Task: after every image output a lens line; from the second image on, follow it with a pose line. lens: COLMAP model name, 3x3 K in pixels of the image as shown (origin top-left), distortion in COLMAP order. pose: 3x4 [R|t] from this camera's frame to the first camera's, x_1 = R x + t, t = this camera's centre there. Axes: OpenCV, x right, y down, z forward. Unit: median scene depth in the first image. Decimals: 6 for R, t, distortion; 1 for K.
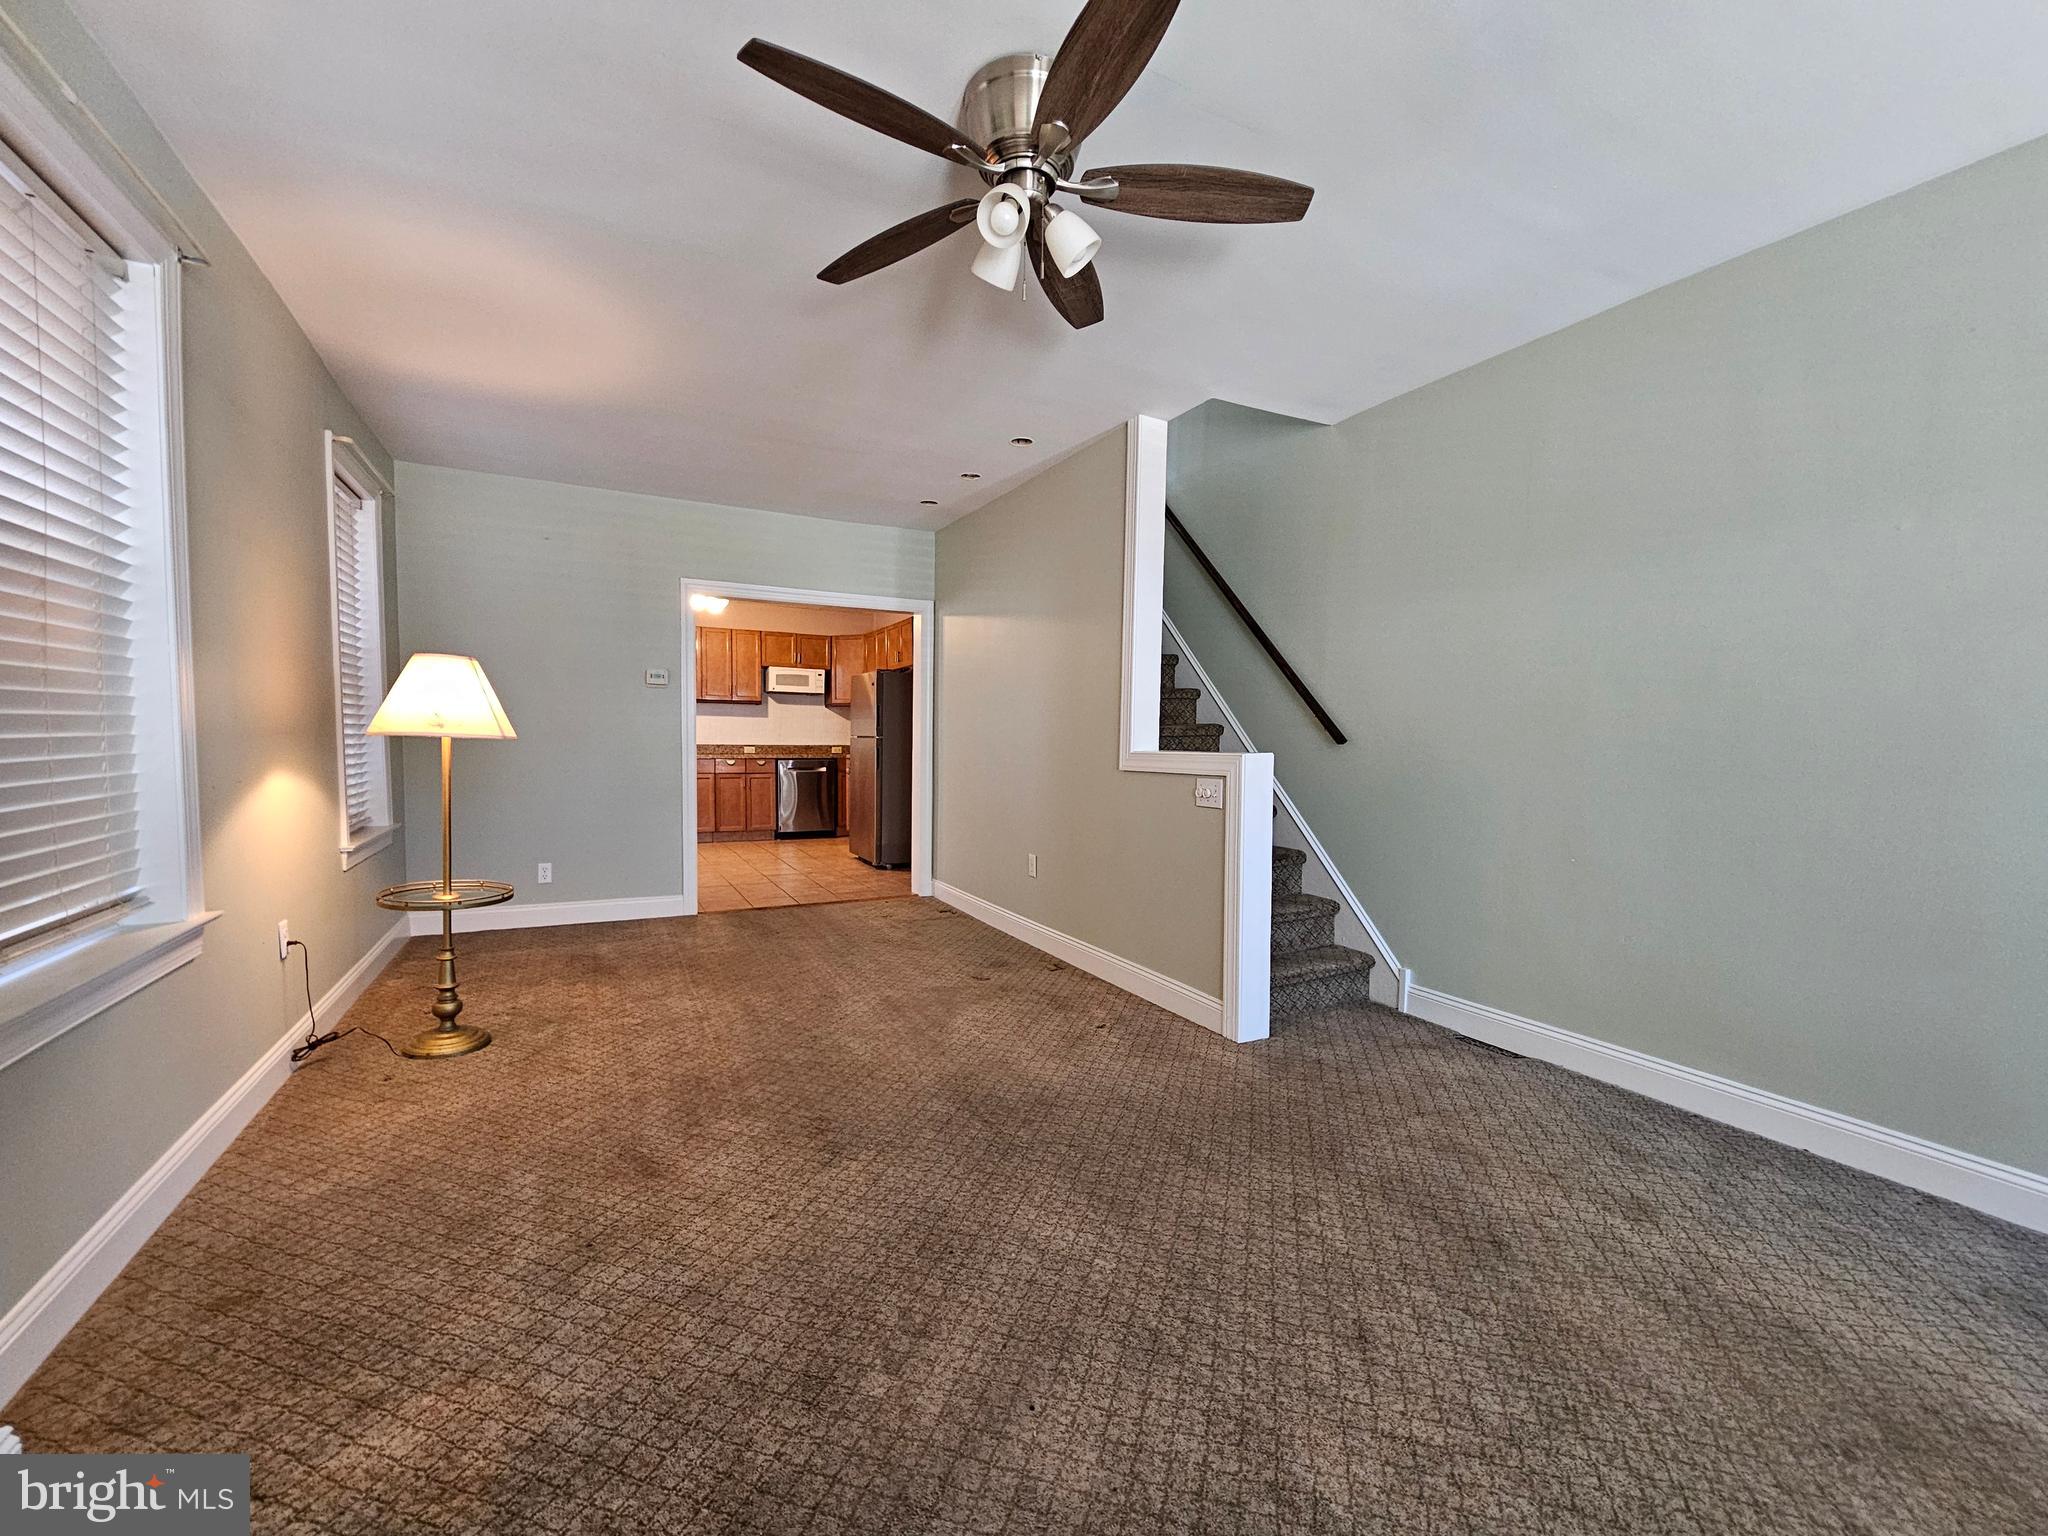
lens RADIAL K [[841.6, 0, 1014.7], [0, 841.6, 775.7], [0, 0, 1]] dist [-0.002634, 0.000846]
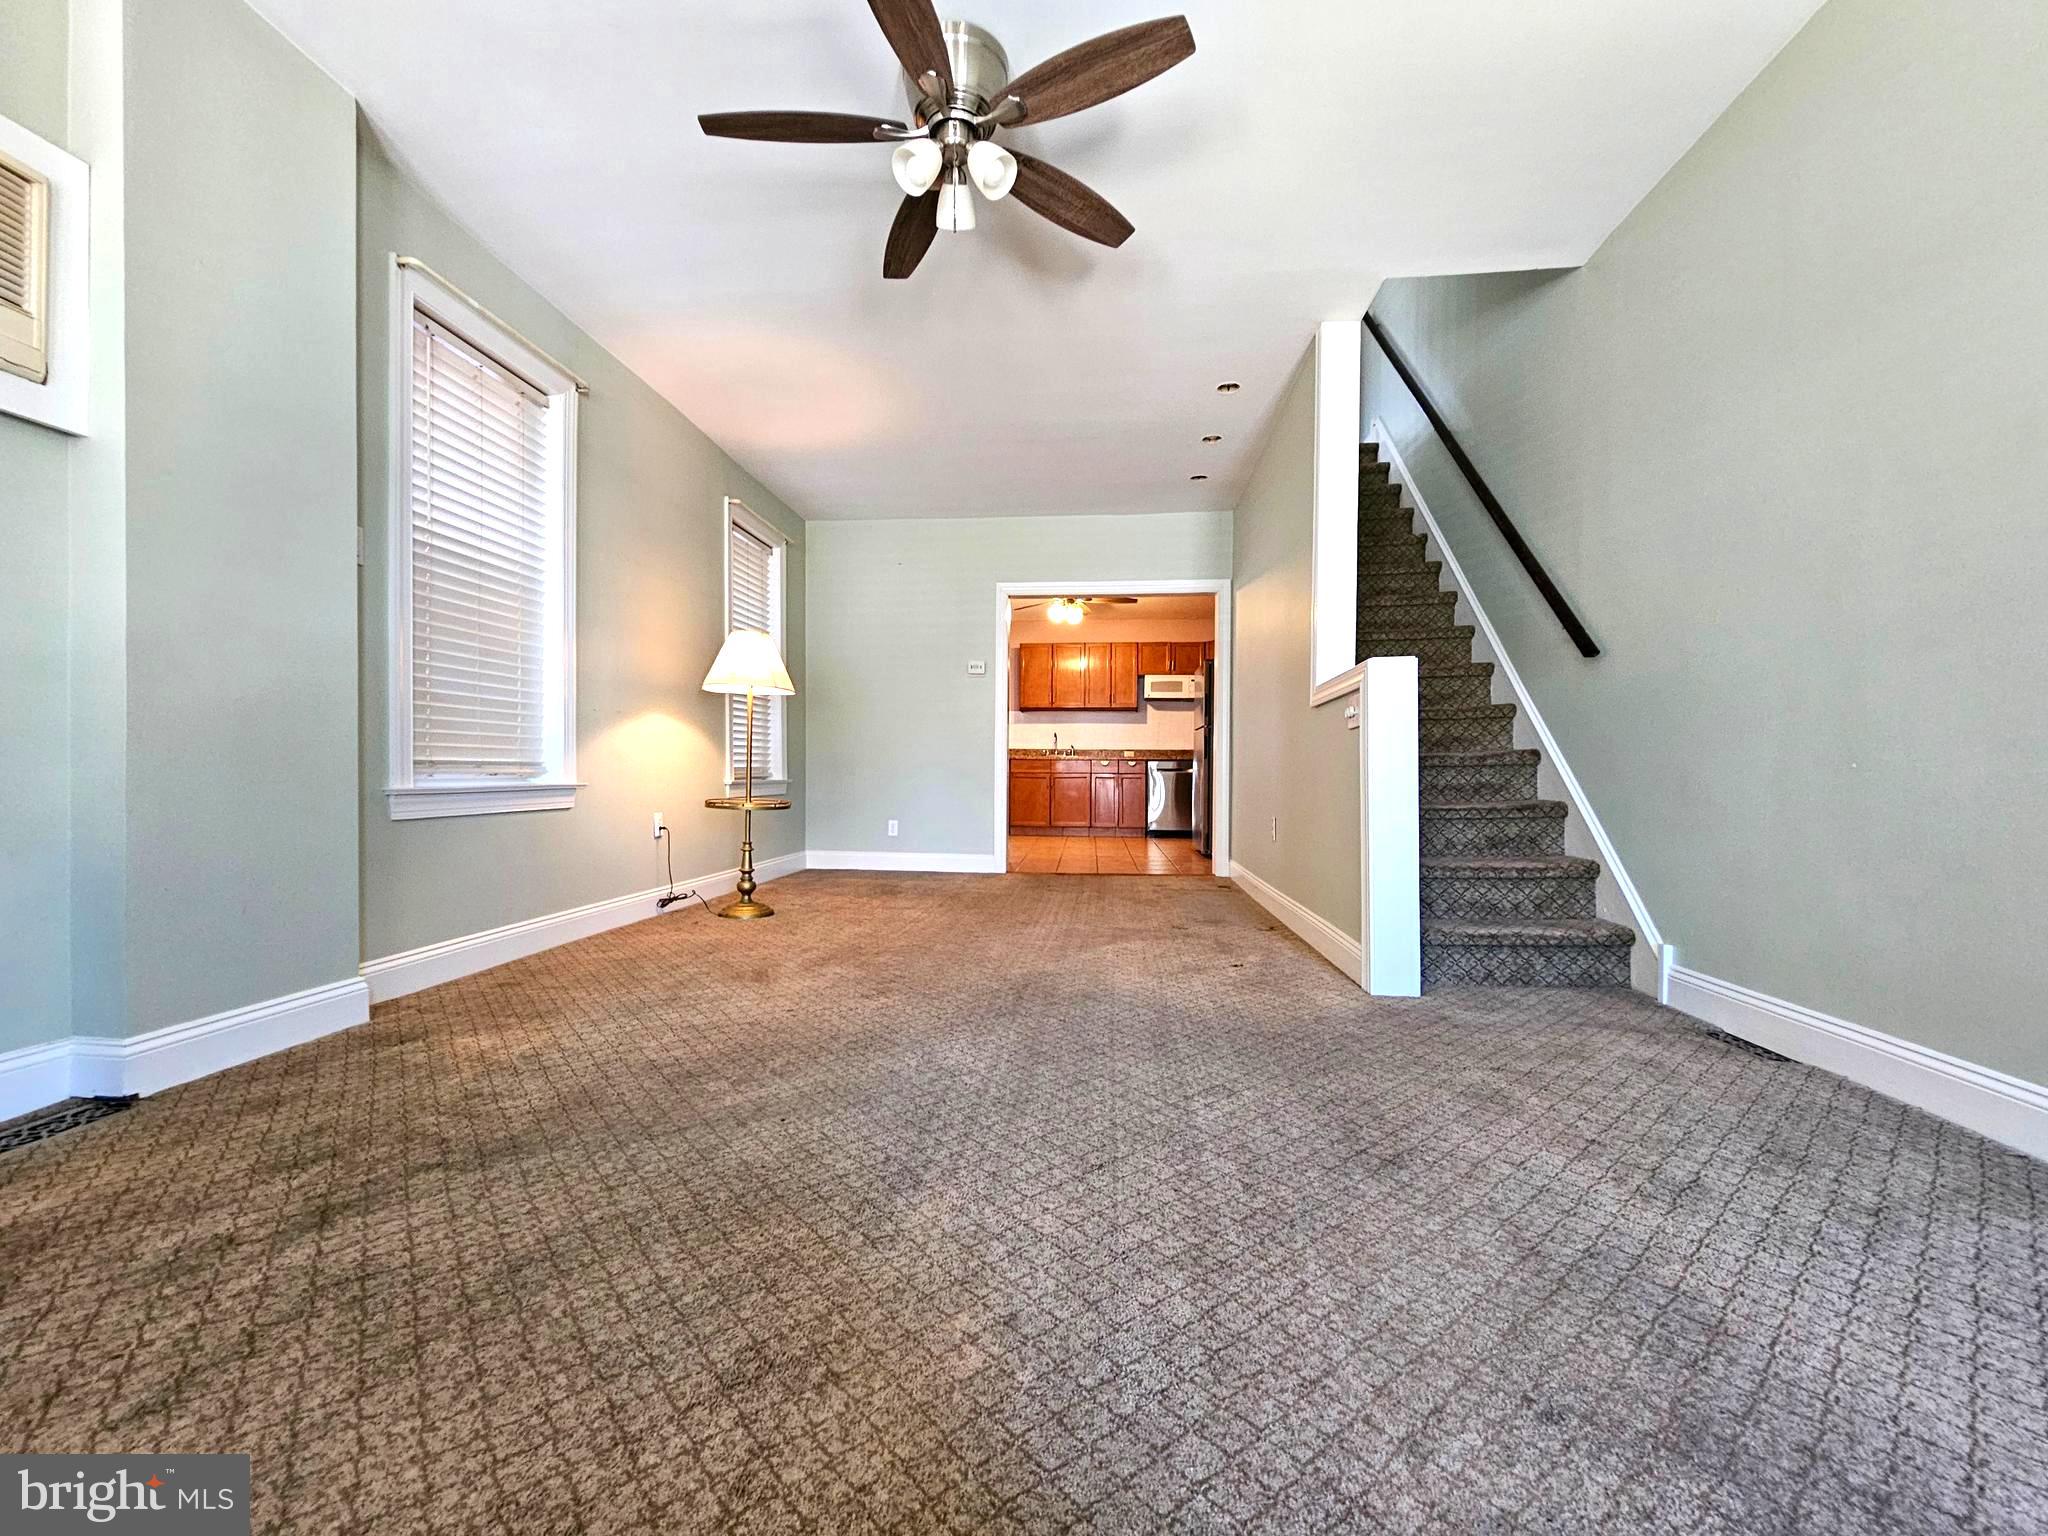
lens RADIAL K [[841.6, 0, 1011.2], [0, 841.6, 772.7], [0, 0, 1]] dist [-0.002634, 0.000846]
pose [[0.836888, -0.007881, -0.547318, 0.298402], [-0.021955, 0.998608, -0.047949, 0.097860], [0.546934, 0.052144, 0.835550, 0.049198]]
